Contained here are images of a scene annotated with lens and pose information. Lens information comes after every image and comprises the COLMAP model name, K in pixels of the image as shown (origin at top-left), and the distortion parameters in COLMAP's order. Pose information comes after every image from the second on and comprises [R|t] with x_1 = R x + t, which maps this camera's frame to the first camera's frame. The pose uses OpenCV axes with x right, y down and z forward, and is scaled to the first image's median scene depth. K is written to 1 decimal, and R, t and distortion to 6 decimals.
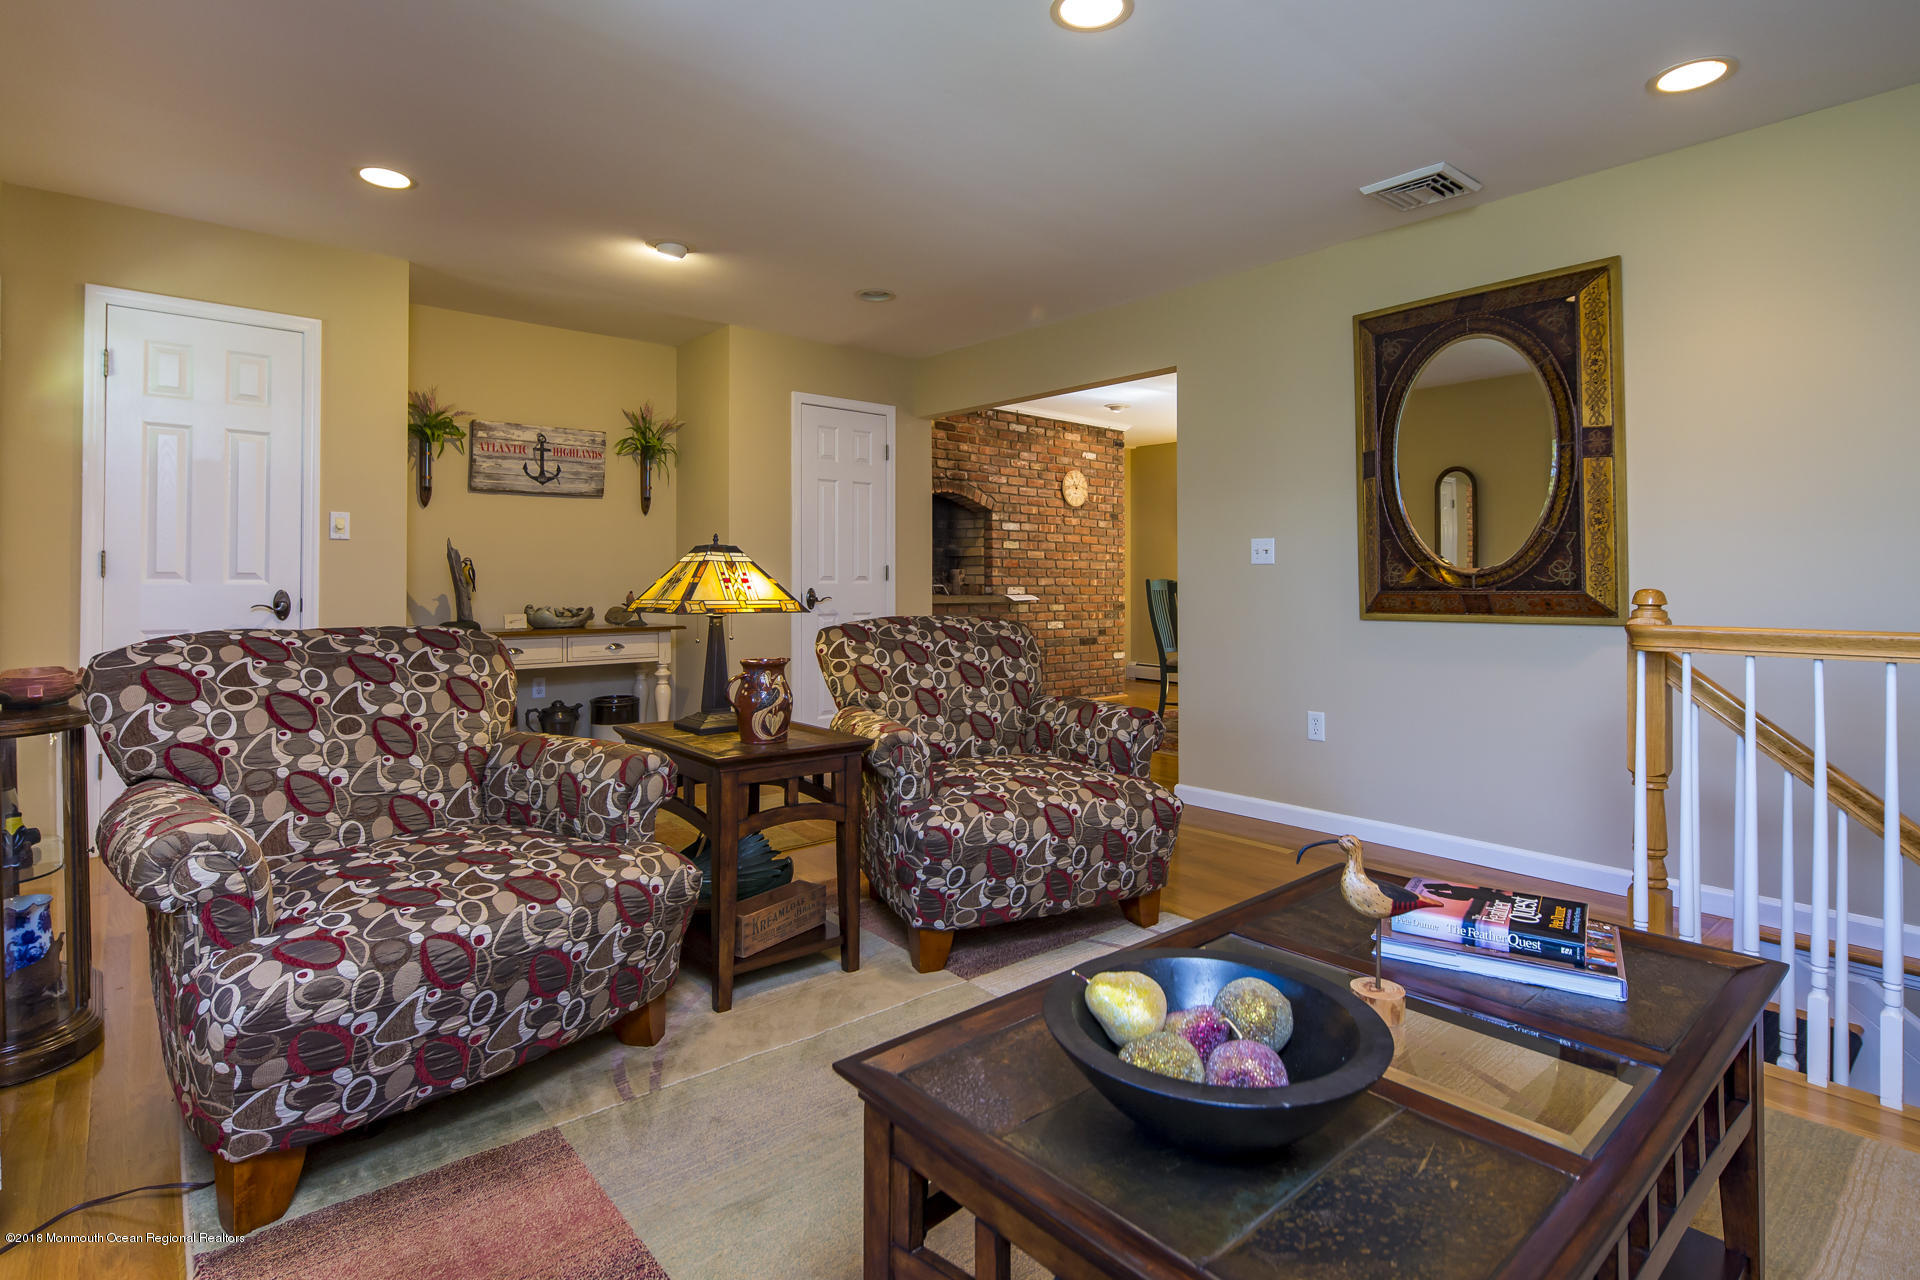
lens RADIAL K [[945.8, 0, 961.9], [0, 945.8, 571.2], [0, 0, 1]] dist [-0.002812, -0.001184]
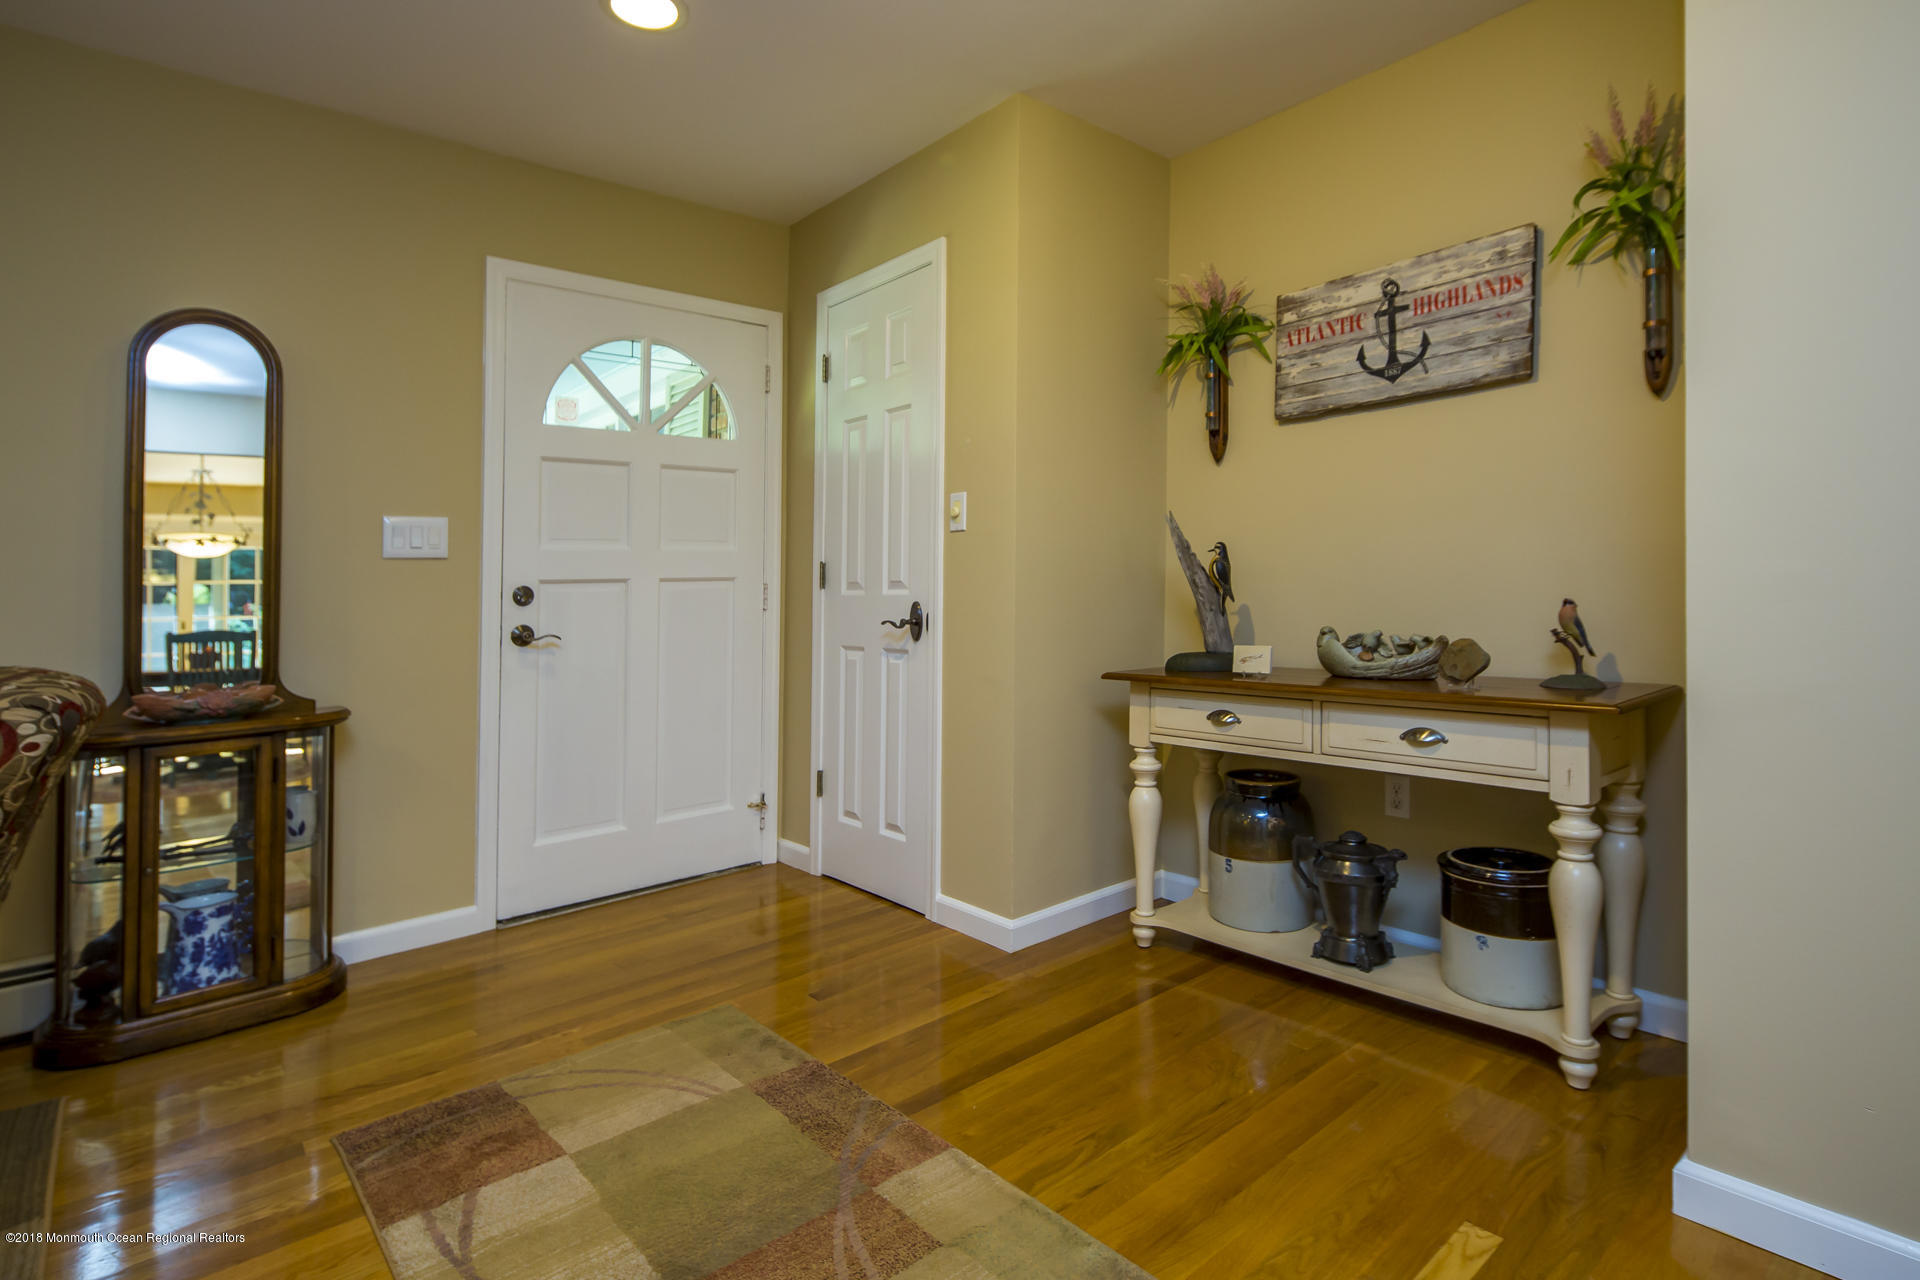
lens RADIAL K [[945.8, 0, 961.9], [0, 945.8, 571.2], [0, 0, 1]] dist [-0.002812, -0.001184]
pose [[-0.010959, -0.016926, -0.999797, 0.049030], [0.035564, 0.999218, -0.017306, 0.007347], [0.999307, -0.035747, -0.010349, 0.804009]]
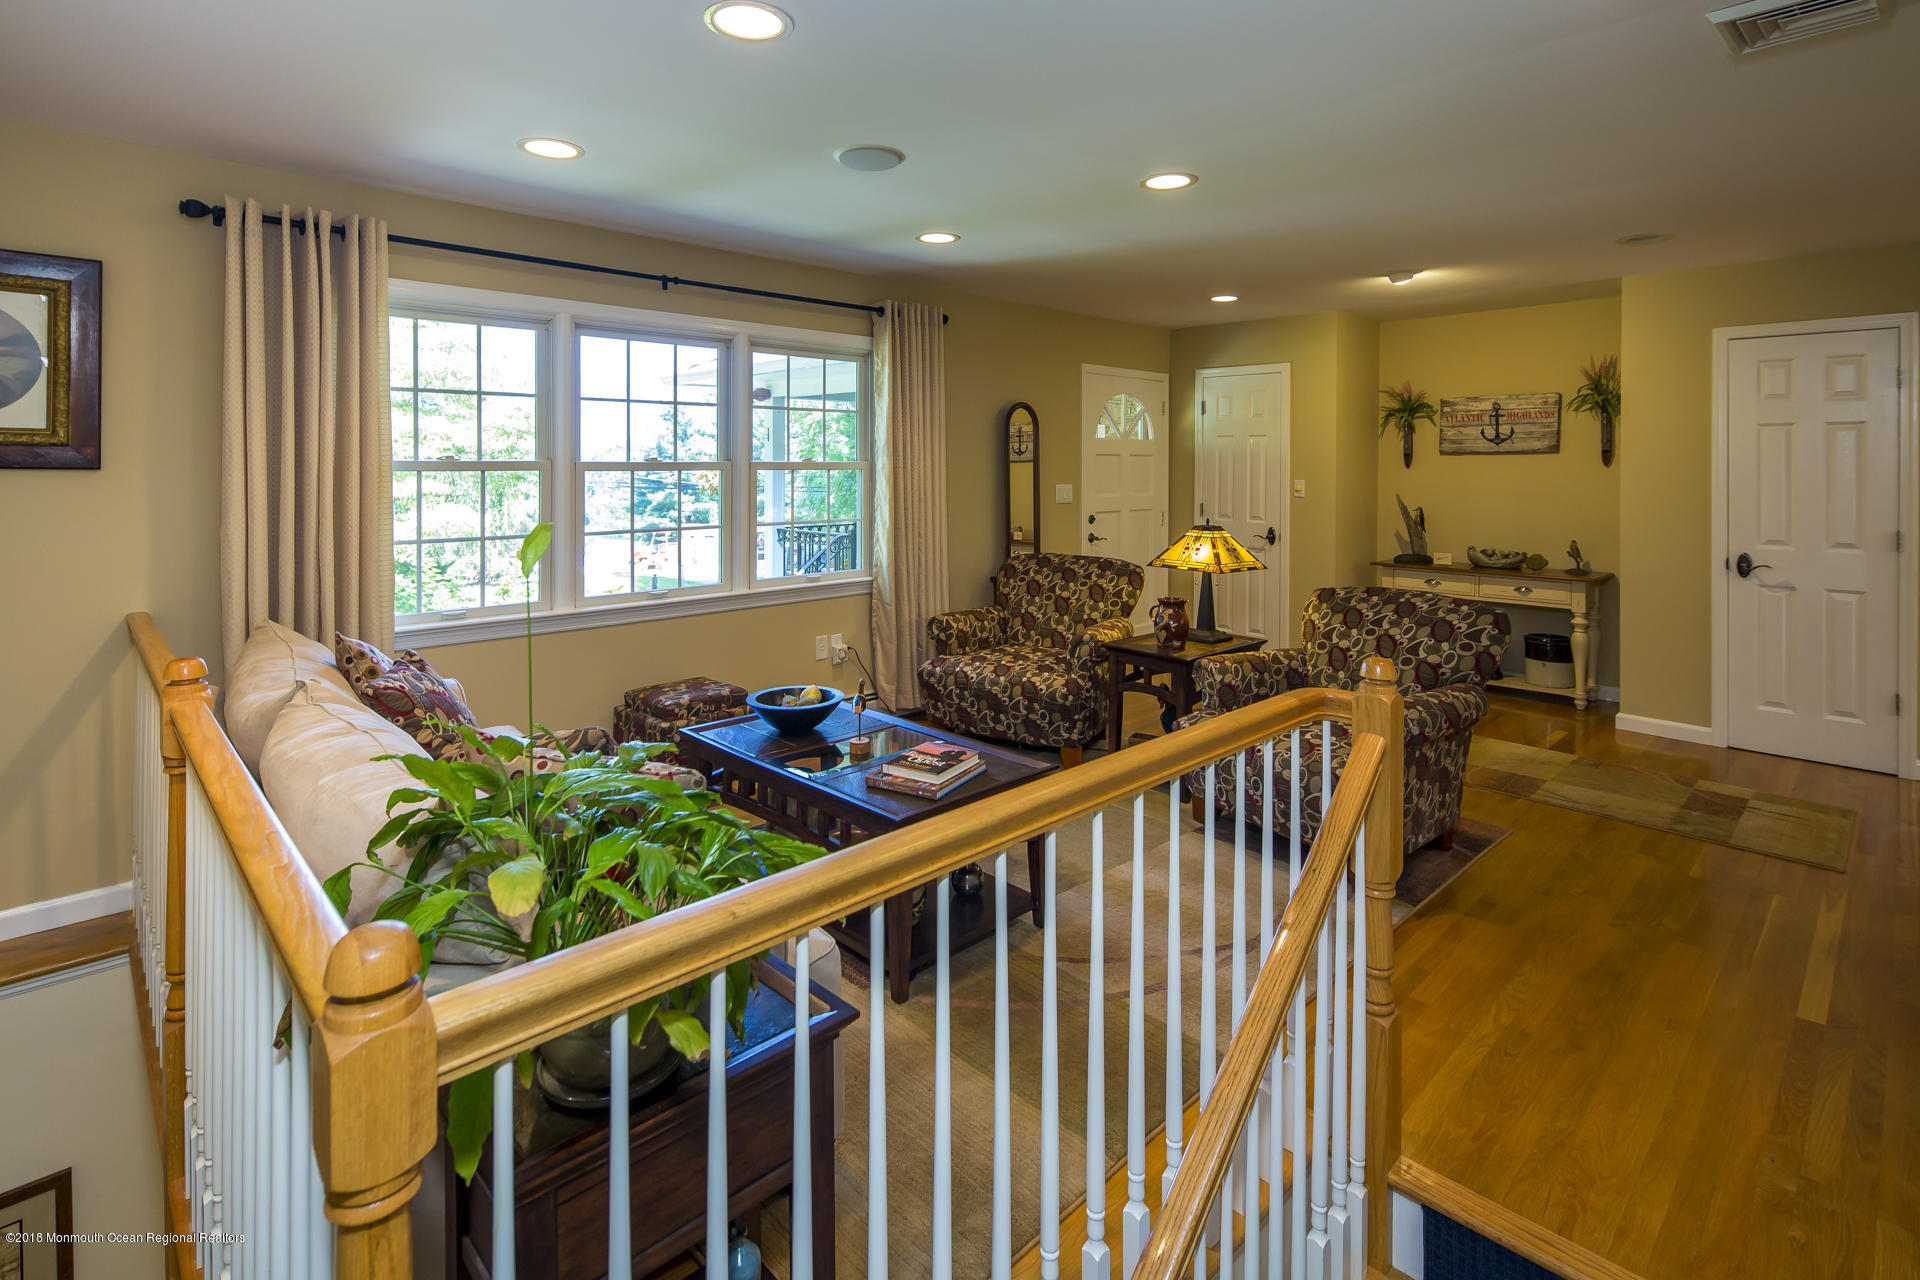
lens RADIAL K [[921.4, 0, 956.0], [0, 921.4, 426.2], [0, 0, 1]] dist [0.002705, 0.000399]
pose [[0.052305, -0.044565, -0.997636, 0.705856], [0.007218, 0.998995, -0.044247, -0.071139], [0.998605, -0.004886, 0.052574, 0.264886]]
